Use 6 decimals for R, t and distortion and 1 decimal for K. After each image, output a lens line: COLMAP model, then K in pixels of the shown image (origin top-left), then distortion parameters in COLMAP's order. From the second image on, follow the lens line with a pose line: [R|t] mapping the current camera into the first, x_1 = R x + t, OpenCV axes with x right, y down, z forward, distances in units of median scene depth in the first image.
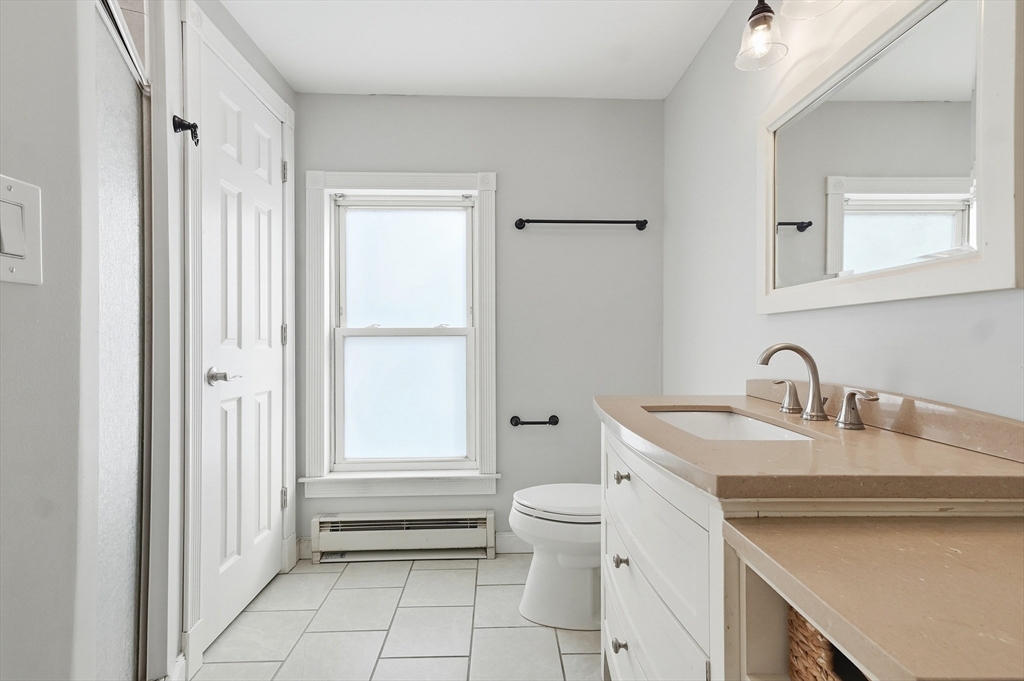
lens RADIAL K [[498.8, 0, 512.9], [0, 498.8, 340.3], [0, 0, 1]] dist [0.013848, 0.007551]
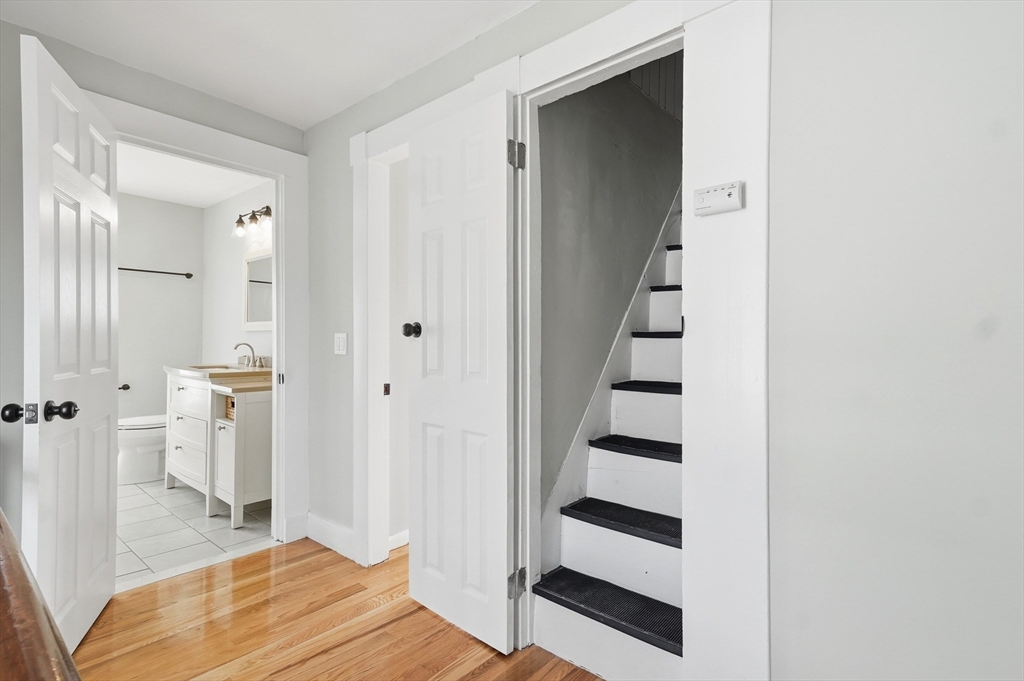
lens RADIAL K [[498.8, 0, 513.6], [0, 498.8, 346.3], [0, 0, 1]] dist [0.013848, 0.007551]
pose [[0.681035, 0.000937, 0.732251, -0.462721], [0.002075, 0.999993, -0.003208, 0.034225], [-0.732248, 0.003704, 0.681028, -1.864626]]
